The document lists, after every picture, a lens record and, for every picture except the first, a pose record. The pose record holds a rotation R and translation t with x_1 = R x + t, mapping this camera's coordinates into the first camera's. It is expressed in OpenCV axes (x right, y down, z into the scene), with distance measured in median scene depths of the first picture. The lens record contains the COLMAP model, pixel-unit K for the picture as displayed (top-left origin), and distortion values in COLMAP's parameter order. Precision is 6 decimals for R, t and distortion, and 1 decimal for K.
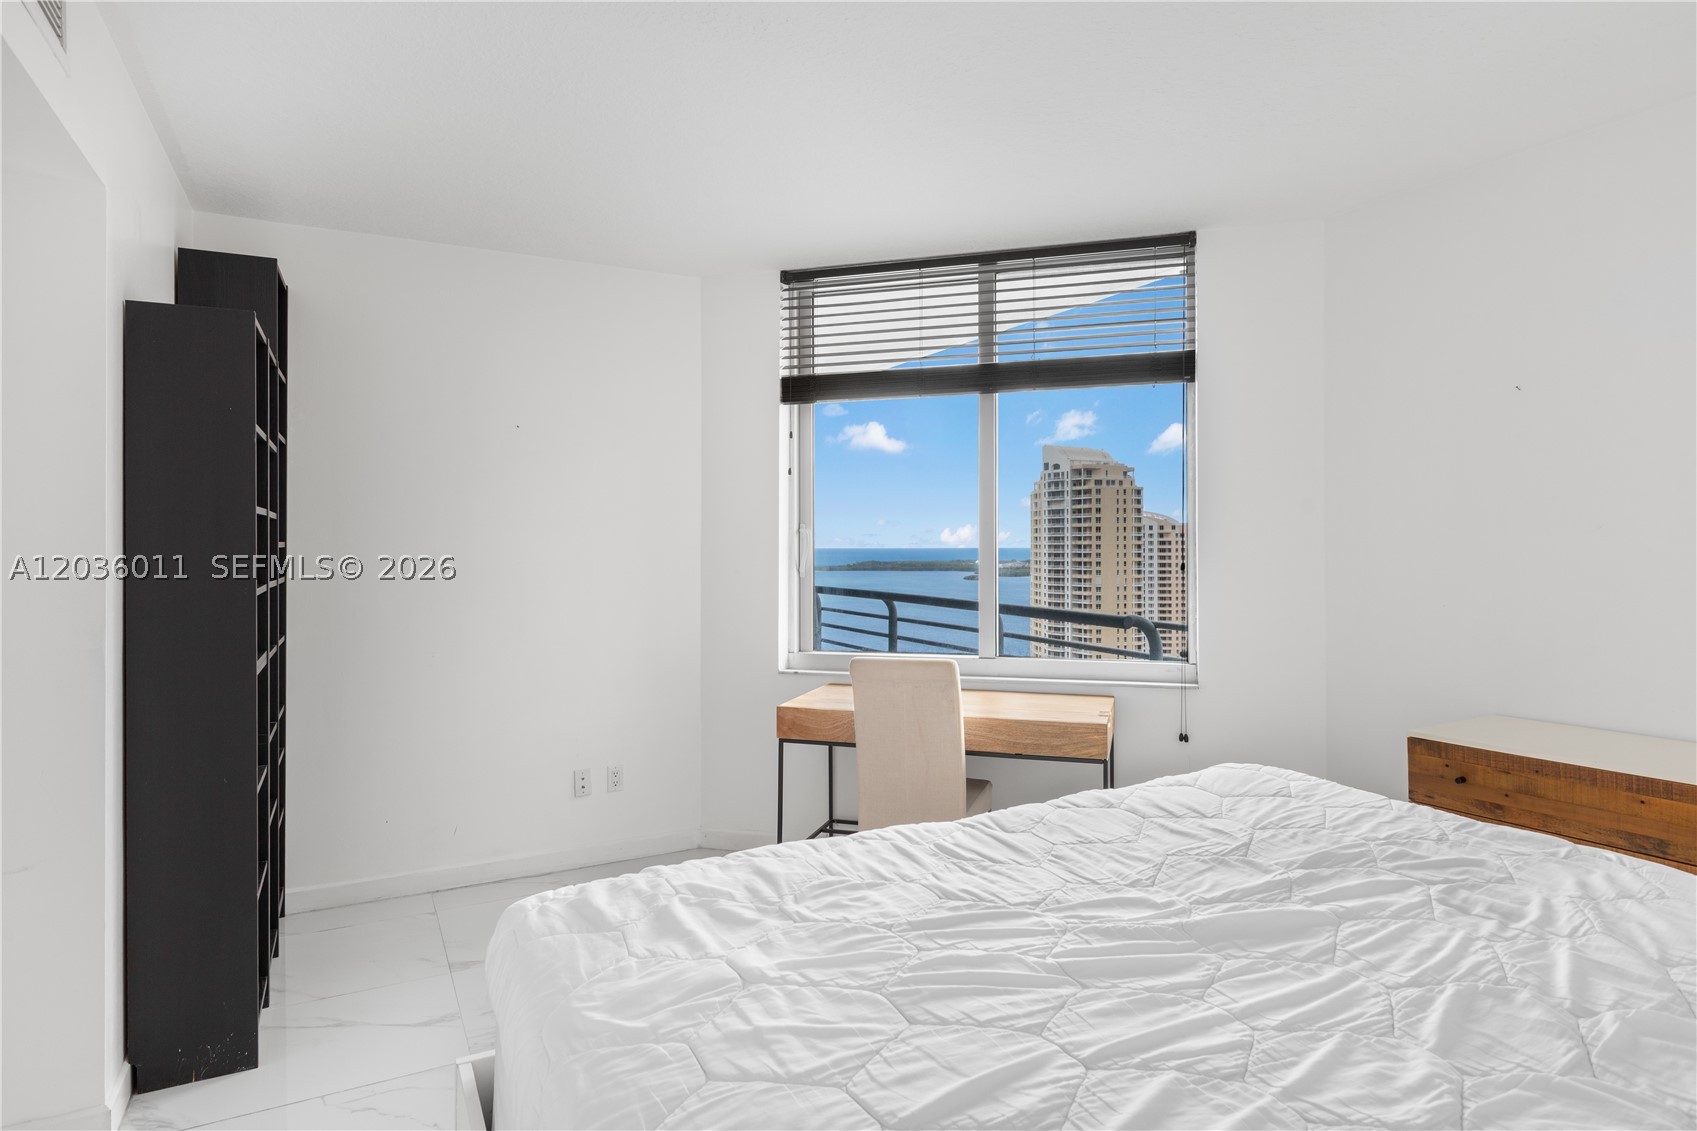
lens RADIAL K [[935.4, 0, 849.6], [0, 935.4, 535.0], [0, 0, 1]] dist [0.000328, 0.000037]
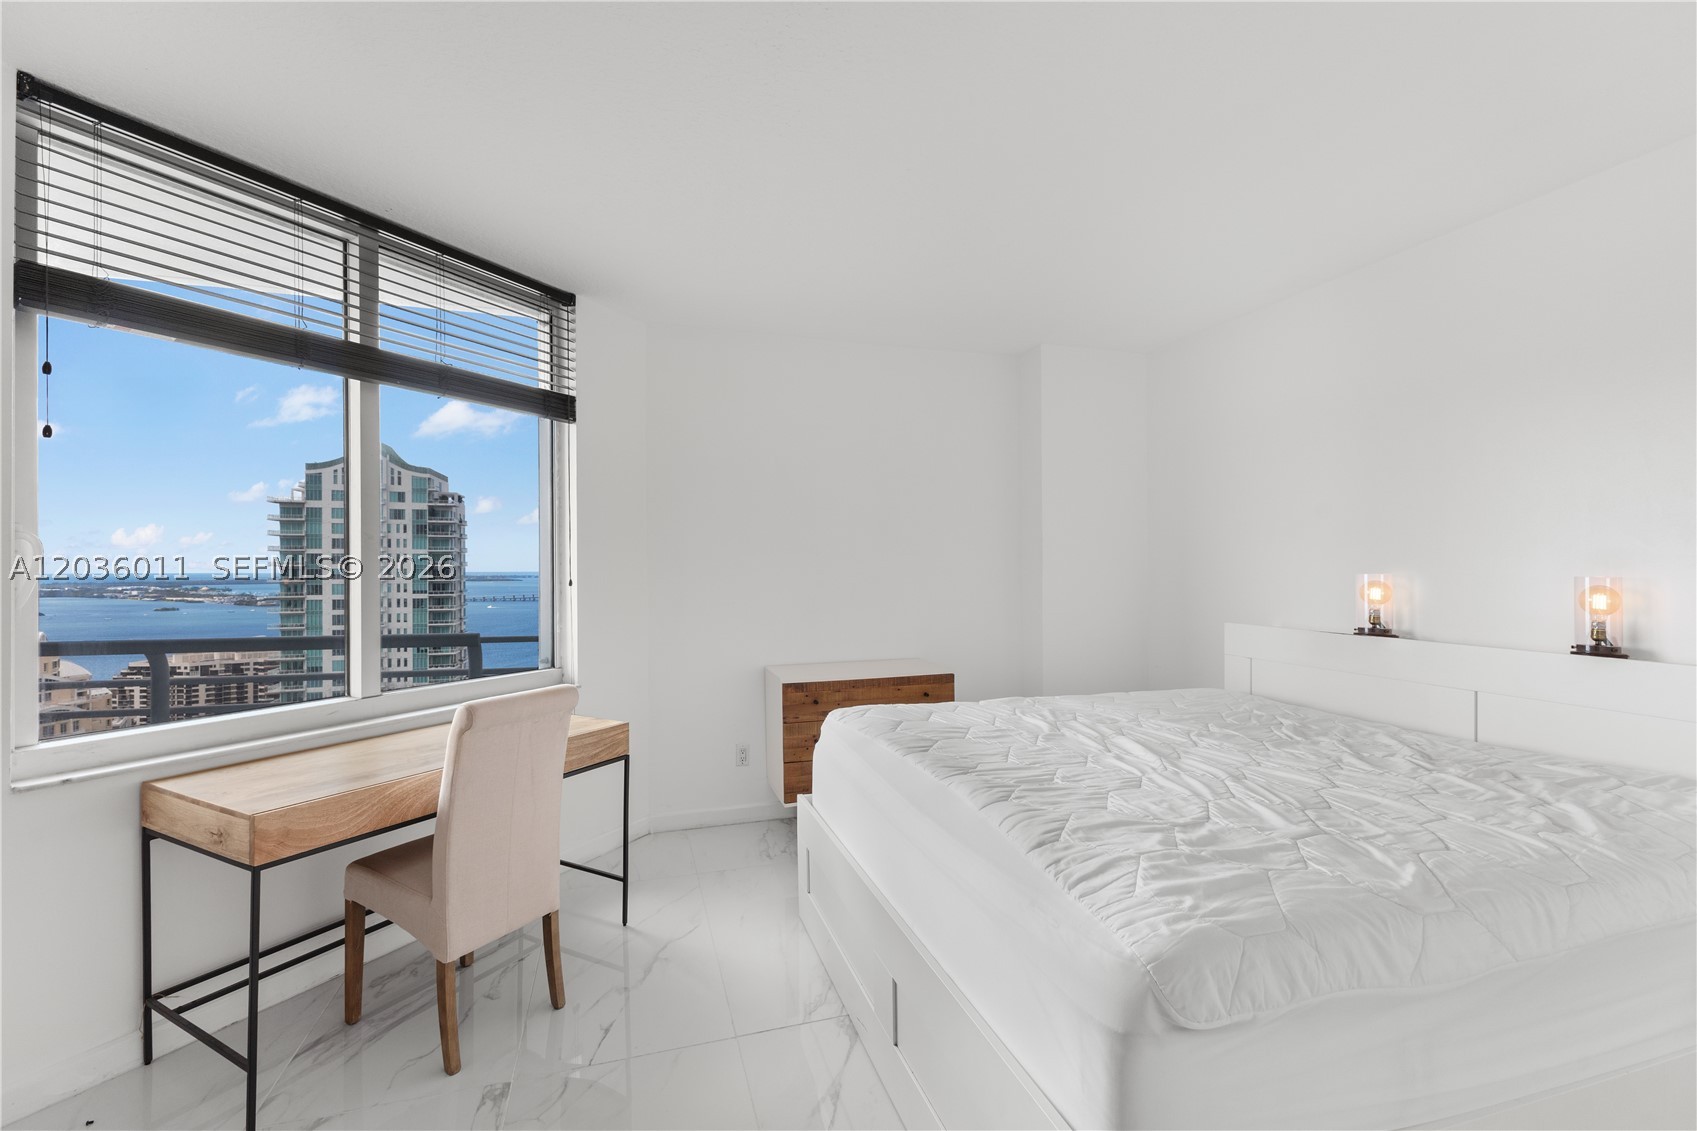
lens RADIAL K [[756.0, 0, 848.5], [0, 756.0, 565.5], [0, 0, 1]] dist [0.003593, 0.000293]
pose [[0.203001, 0.000976, 0.979178, -0.630549], [-0.004388, 0.999990, -0.000087, 0.017100], [-0.979169, -0.004279, 0.203003, 0.643146]]
